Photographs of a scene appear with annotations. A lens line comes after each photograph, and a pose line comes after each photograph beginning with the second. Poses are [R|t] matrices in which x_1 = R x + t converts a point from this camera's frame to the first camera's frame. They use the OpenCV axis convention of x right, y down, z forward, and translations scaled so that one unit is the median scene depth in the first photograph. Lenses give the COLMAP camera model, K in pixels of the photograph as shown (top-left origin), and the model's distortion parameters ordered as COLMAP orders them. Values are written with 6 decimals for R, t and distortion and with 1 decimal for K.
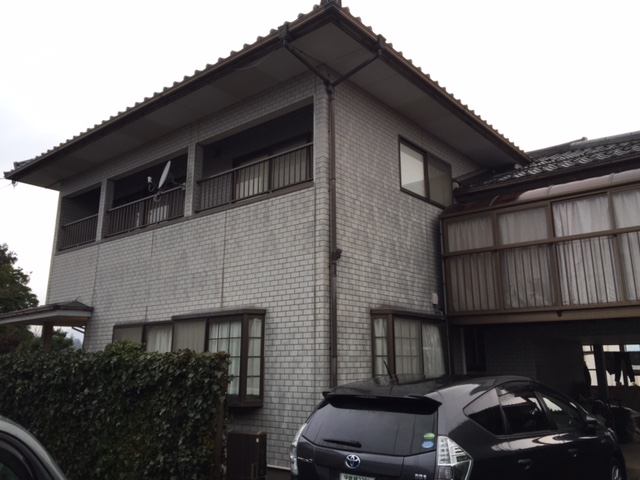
lens RADIAL K [[536.4, 0, 321.5], [0, 536.4, 238.7], [0, 0, 1]] dist [0.047720, -0.000048]
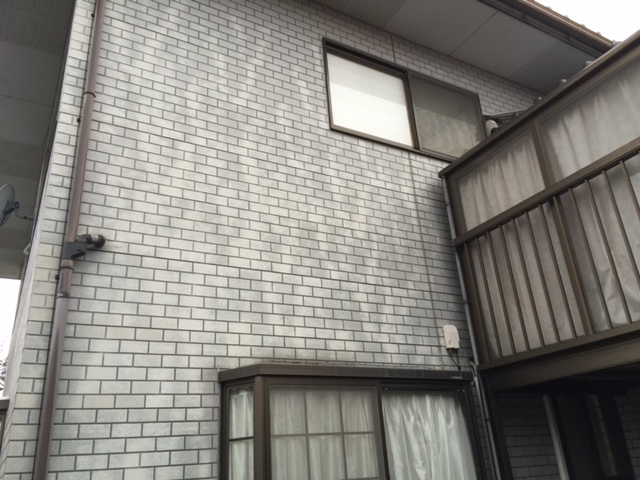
lens RADIAL K [[536.4, 0, 317.8], [0, 536.4, 240.8], [0, 0, 1]] dist [0.047720, -0.000048]
pose [[0.933693, -0.190409, -0.303252, 0.286725], [0.138727, 0.973111, -0.183876, 0.110512], [0.330110, 0.129614, 0.935002, 0.566788]]
